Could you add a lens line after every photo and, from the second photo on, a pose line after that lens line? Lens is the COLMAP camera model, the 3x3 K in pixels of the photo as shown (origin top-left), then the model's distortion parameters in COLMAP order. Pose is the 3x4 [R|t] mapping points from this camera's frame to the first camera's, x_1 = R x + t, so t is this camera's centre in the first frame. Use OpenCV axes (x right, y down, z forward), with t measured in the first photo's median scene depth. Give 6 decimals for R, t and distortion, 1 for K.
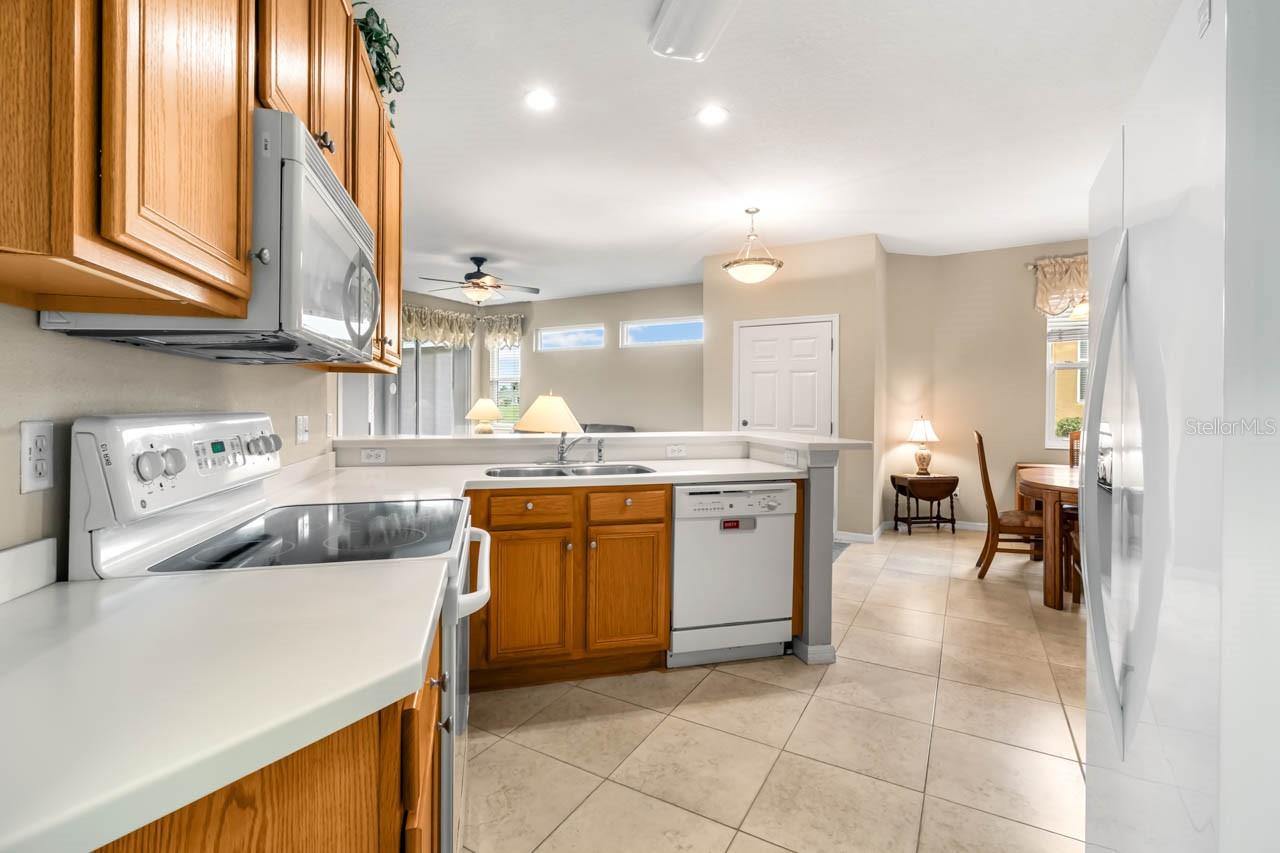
lens RADIAL K [[588.3, 0, 613.6], [0, 588.3, 408.3], [0, 0, 1]] dist [-0.001829, -0.000170]
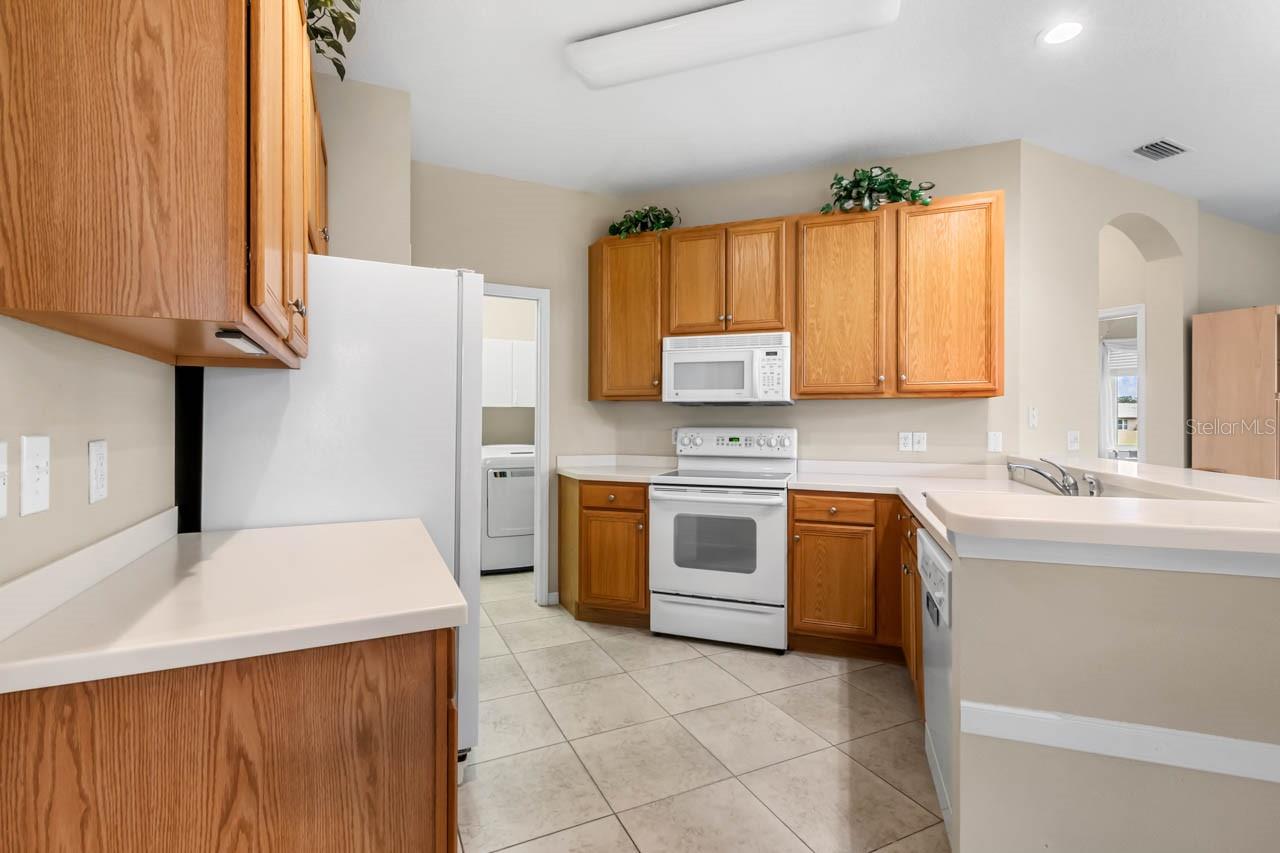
lens RADIAL K [[573.5, 0, 651.1], [0, 573.5, 424.1], [0, 0, 1]] dist [0.001269, -0.000001]
pose [[-0.541037, -0.009233, -0.840948, 0.440662], [-0.010811, 0.999933, -0.004023, 0.001447], [0.840929, 0.006915, -0.541101, 0.527127]]
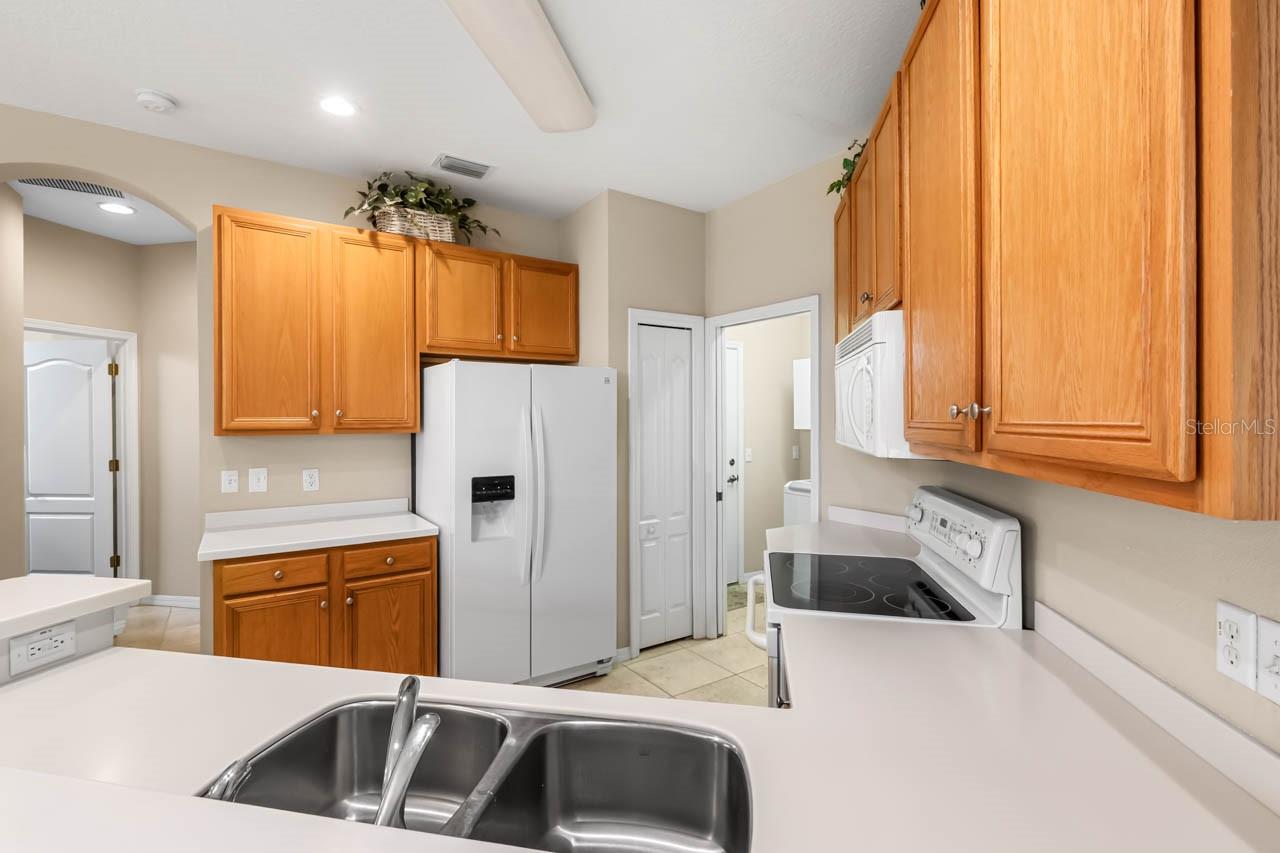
lens RADIAL K [[584.0, 0, 637.3], [0, 584.0, 421.4], [0, 0, 1]] dist [0.003423, -0.000034]
pose [[-0.916537, -0.011401, 0.399787, -0.137607], [-0.006213, 0.999879, 0.014269, -0.047437], [-0.399902, 0.010594, -0.916497, 0.637008]]
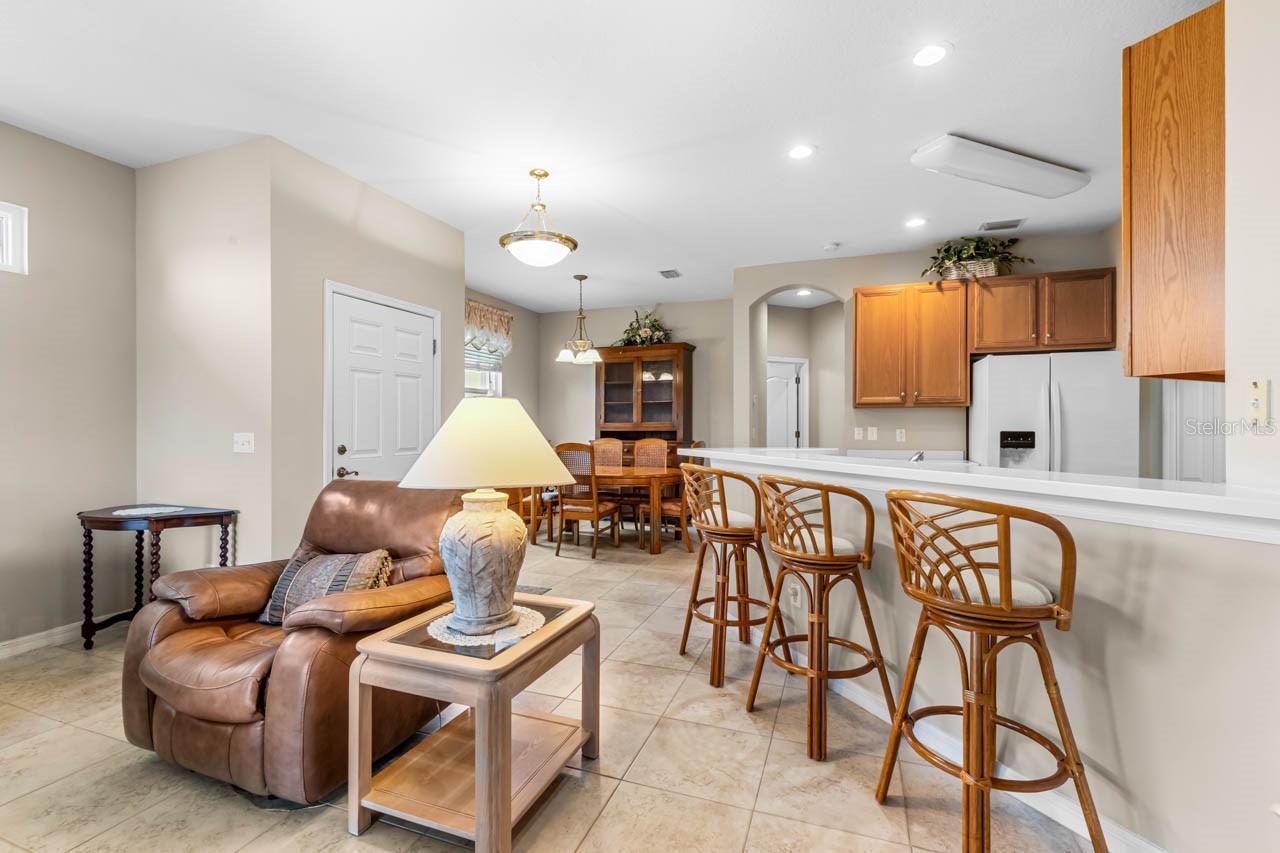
lens RADIAL K [[569.8, 0, 632.0], [0, 569.8, 427.9], [0, 0, 1]] dist [0.002189, 0.000021]
pose [[-0.193282, -0.013228, 0.981054, -0.454997], [-0.000007, 0.999909, 0.013481, -0.005104], [-0.981143, 0.002599, -0.193265, 0.859330]]
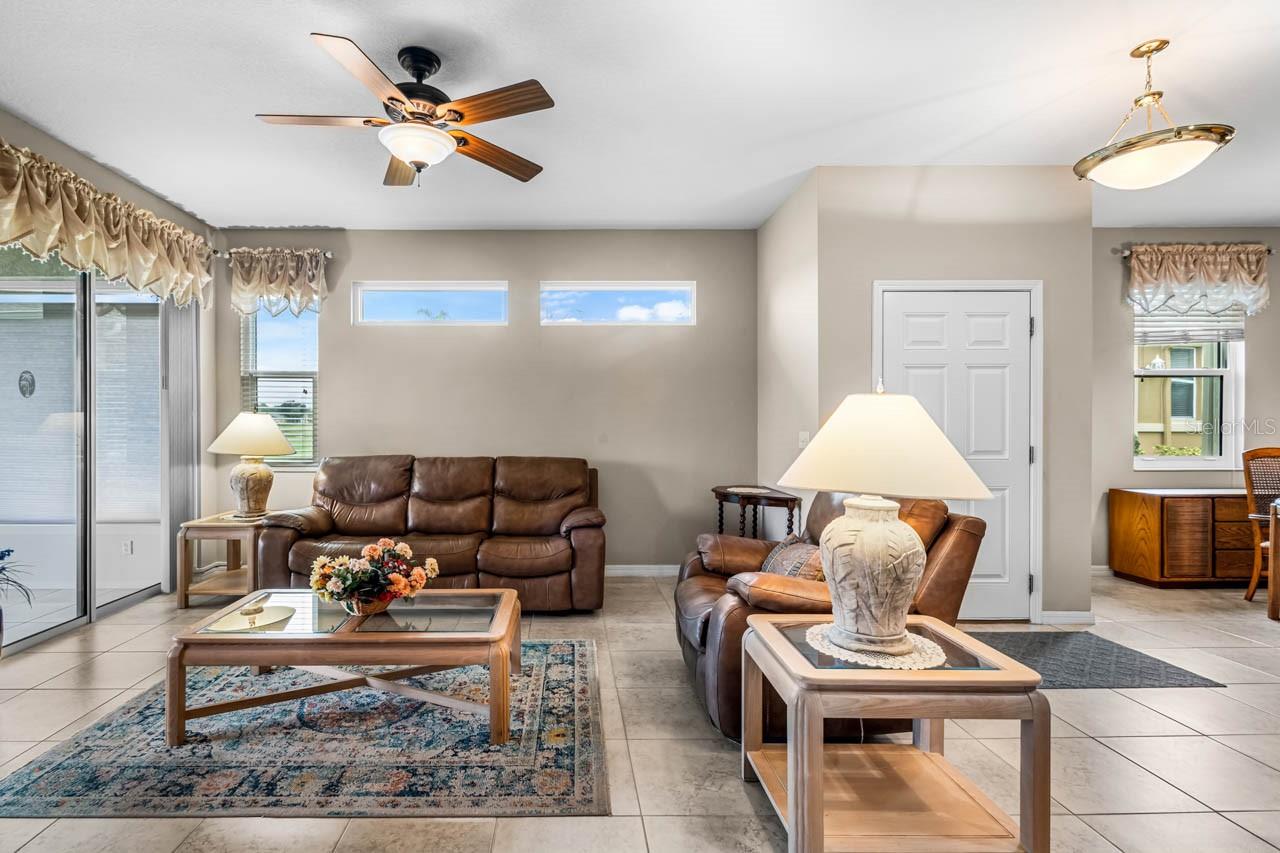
lens RADIAL K [[590.6, 0, 572.5], [0, 590.6, 427.4], [0, 0, 1]] dist [0.002419, -0.000822]
pose [[0.843441, -0.012999, 0.537064, -0.411242], [0.010853, 0.999915, 0.007159, -0.004658], [-0.537111, -0.000209, 0.843511, 0.692436]]
